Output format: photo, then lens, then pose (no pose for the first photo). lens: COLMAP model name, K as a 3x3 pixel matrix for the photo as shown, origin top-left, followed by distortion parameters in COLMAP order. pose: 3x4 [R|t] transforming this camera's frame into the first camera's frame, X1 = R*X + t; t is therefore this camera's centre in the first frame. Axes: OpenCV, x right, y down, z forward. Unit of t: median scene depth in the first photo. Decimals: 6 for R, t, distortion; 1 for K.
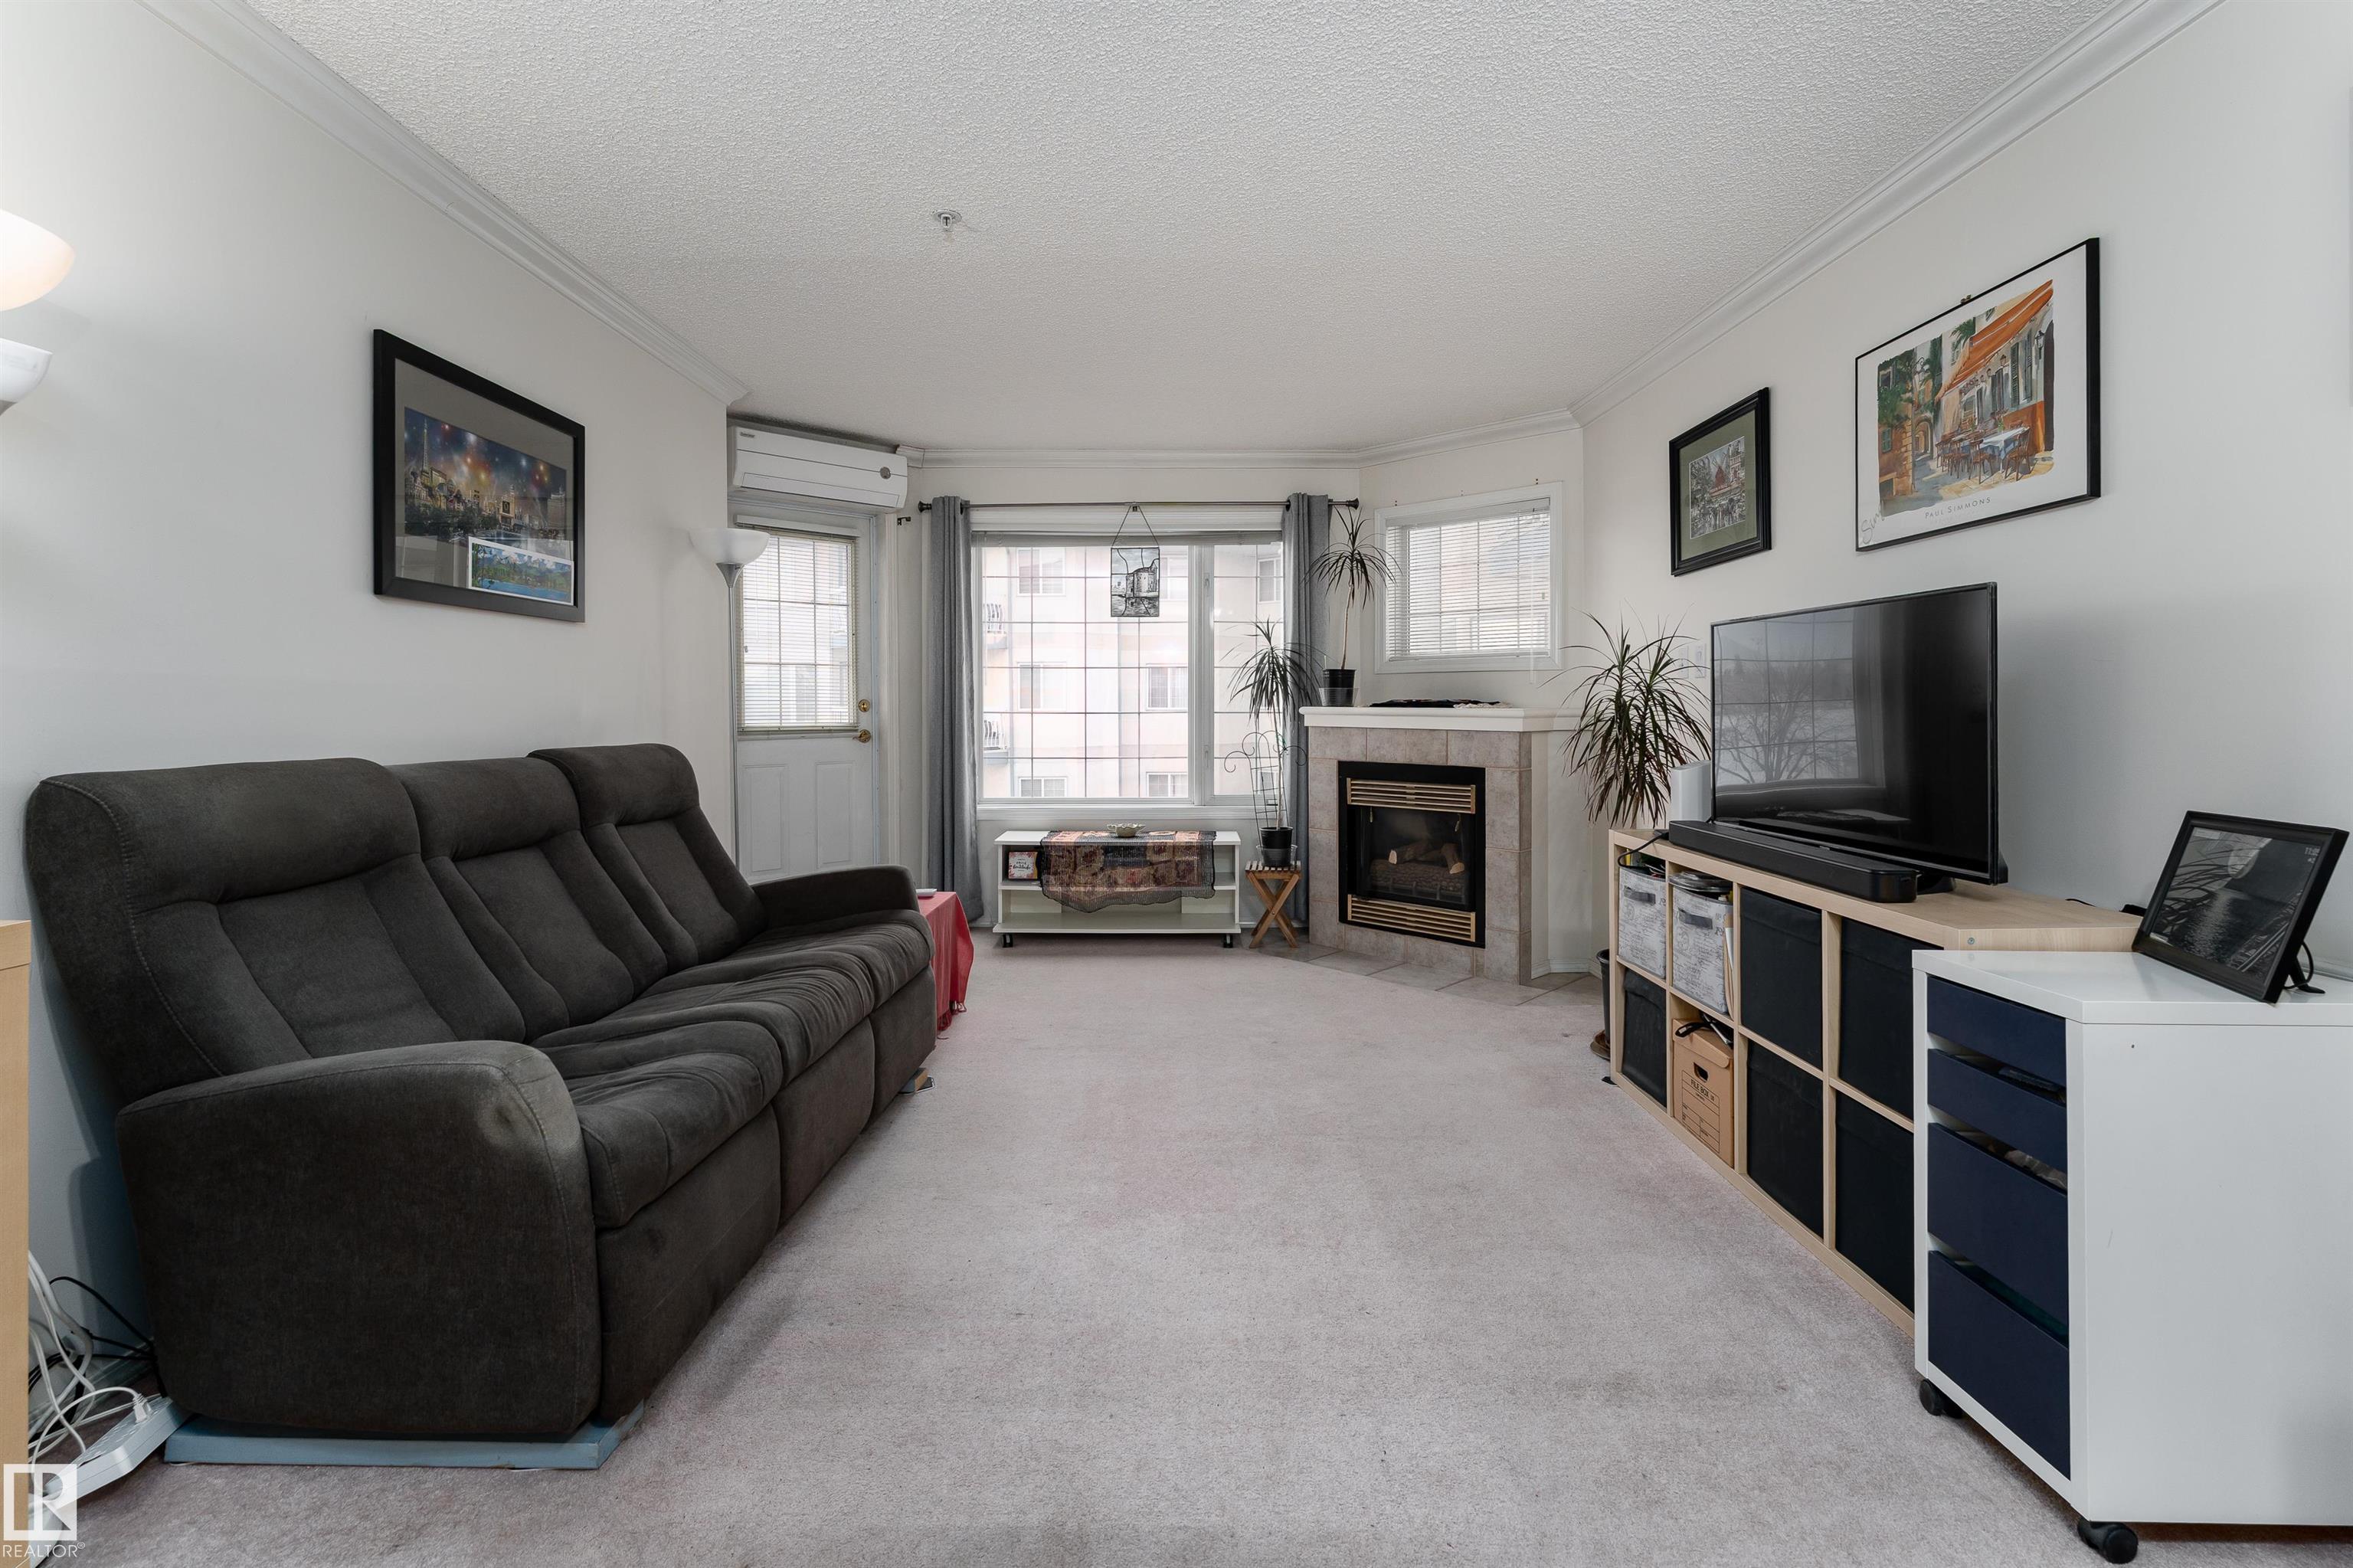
lens RADIAL K [[1030.8, 0, 1189.6], [0, 1030.8, 704.6], [0, 0, 1]] dist [-0.001563, -0.000194]
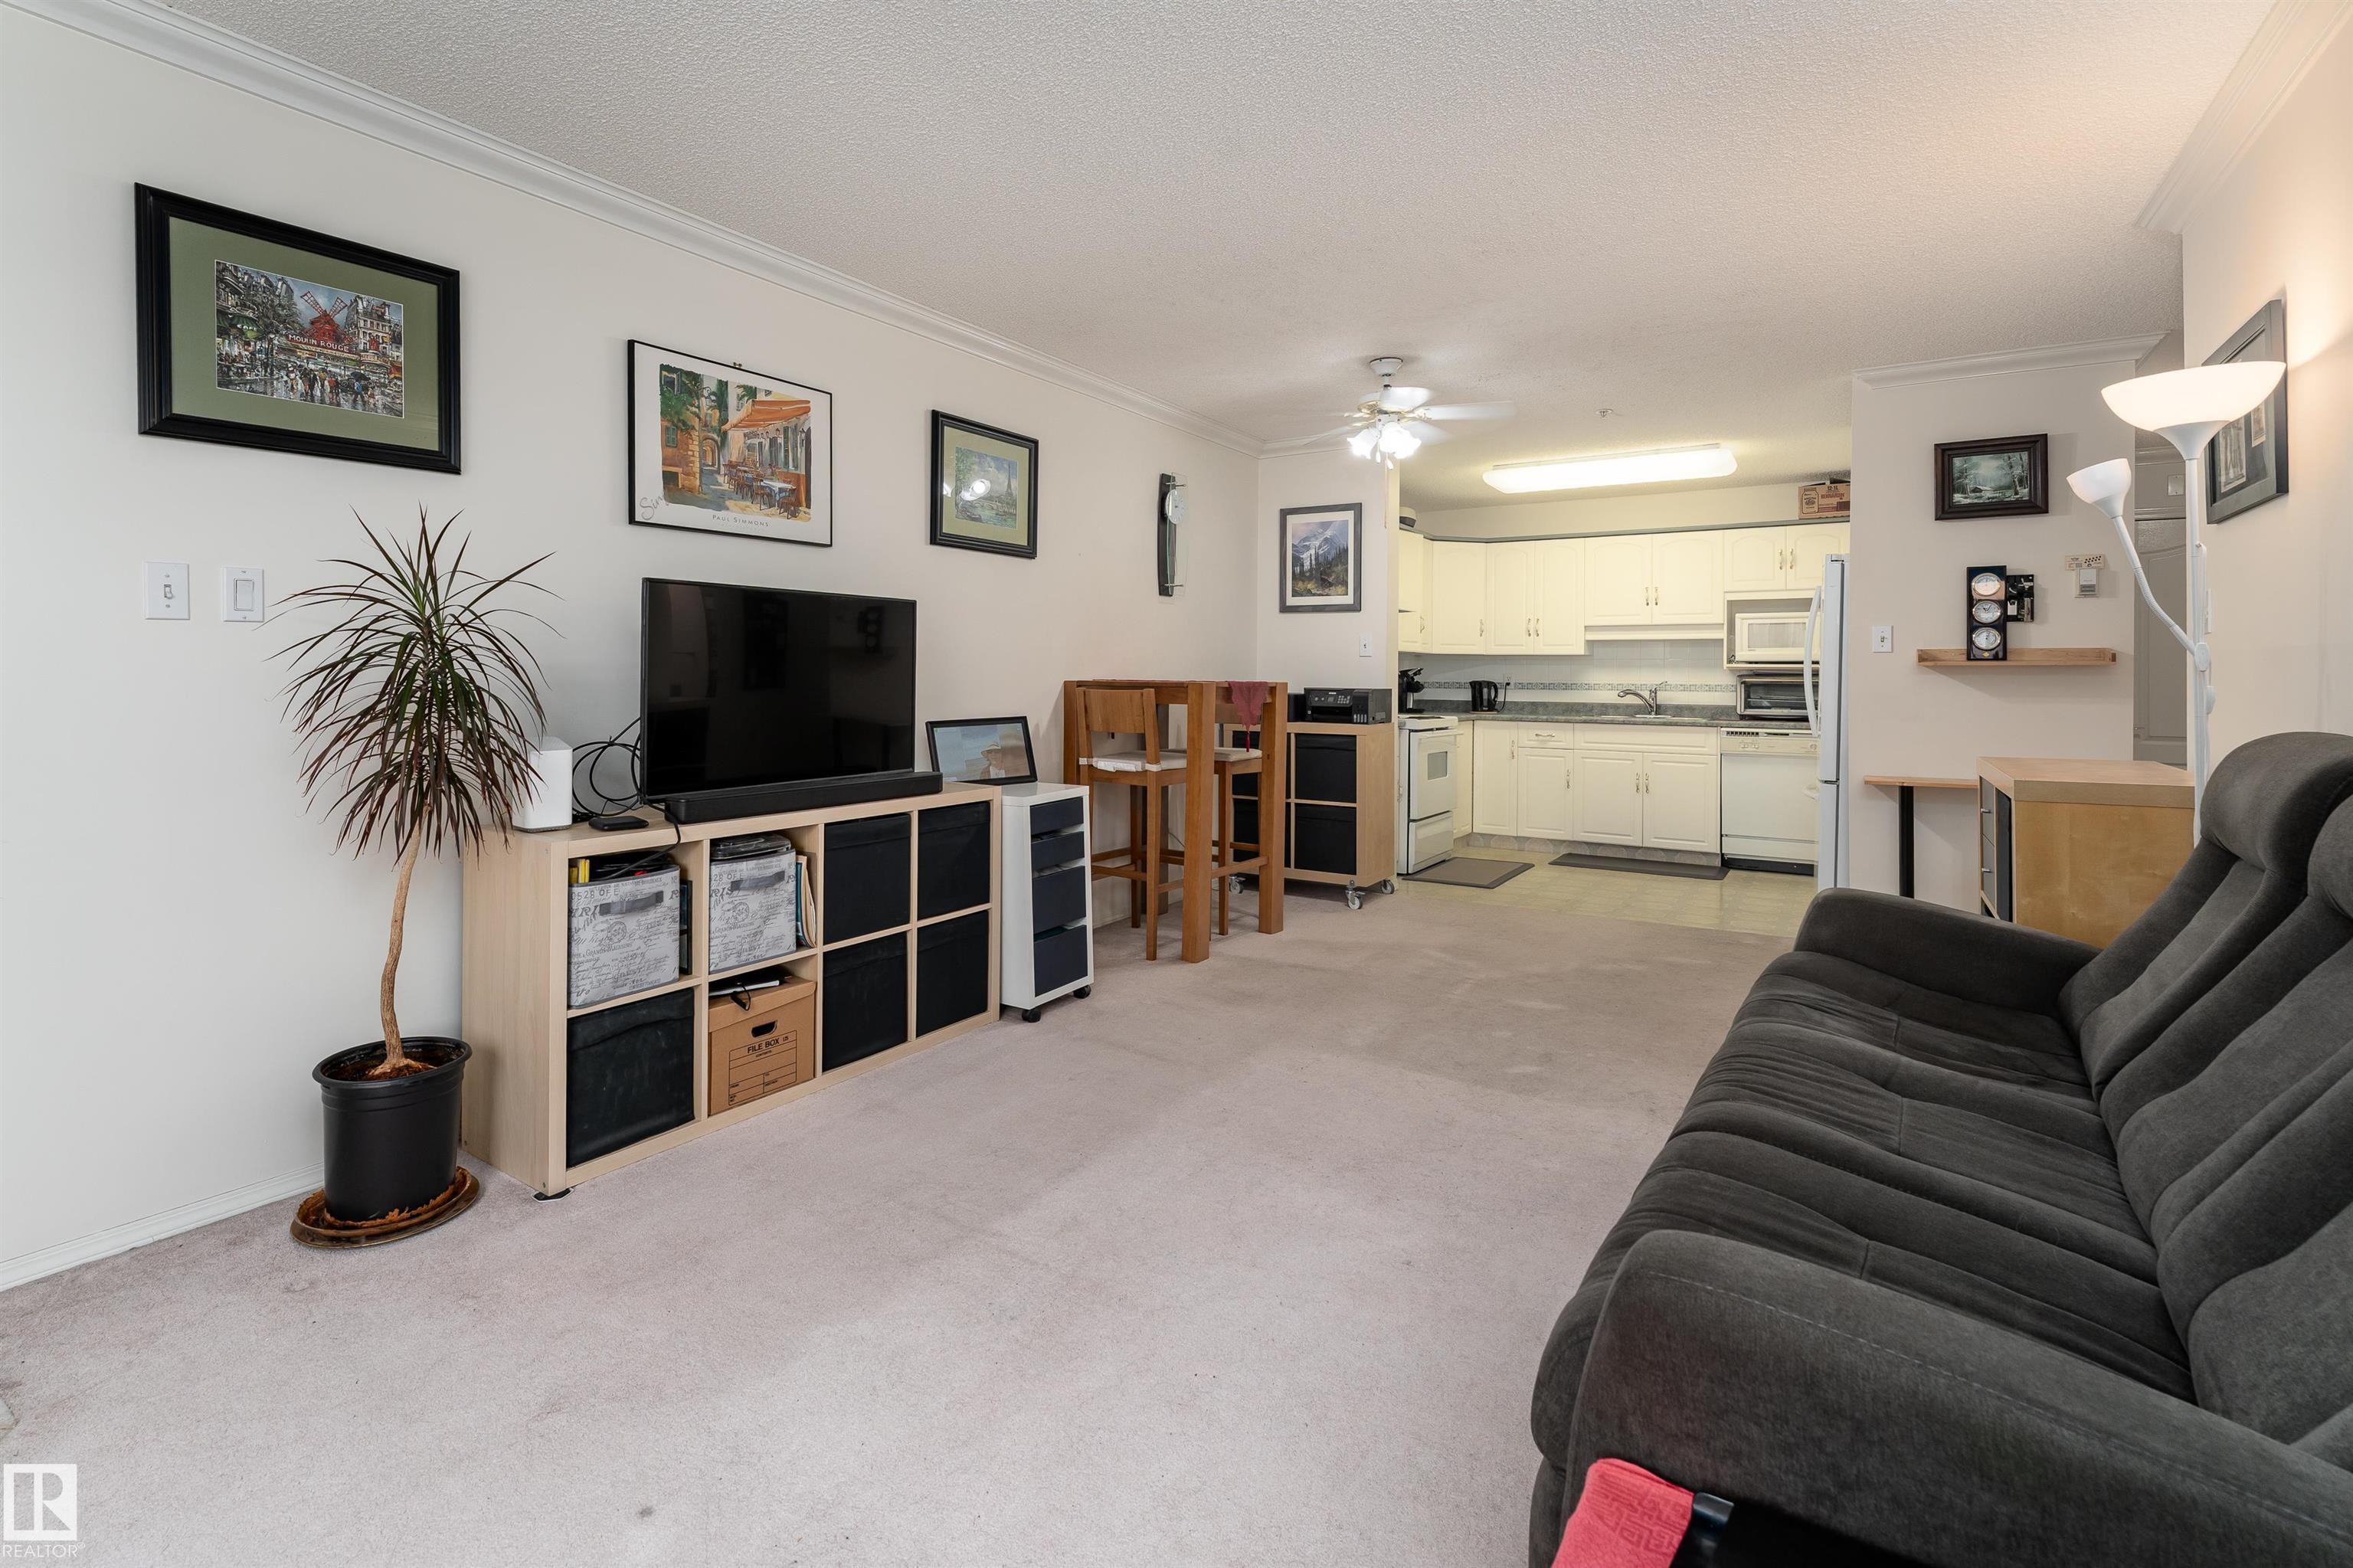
lens RADIAL K [[1030.8, 0, 1172.1], [0, 1030.8, 668.5], [0, 0, 1]] dist [-0.001563, -0.000194]
pose [[-0.827069, 0.010583, 0.562001, -0.446453], [0.006196, 0.999934, -0.009711, 0.014089], [-0.562067, -0.004550, -0.827079, 1.761758]]
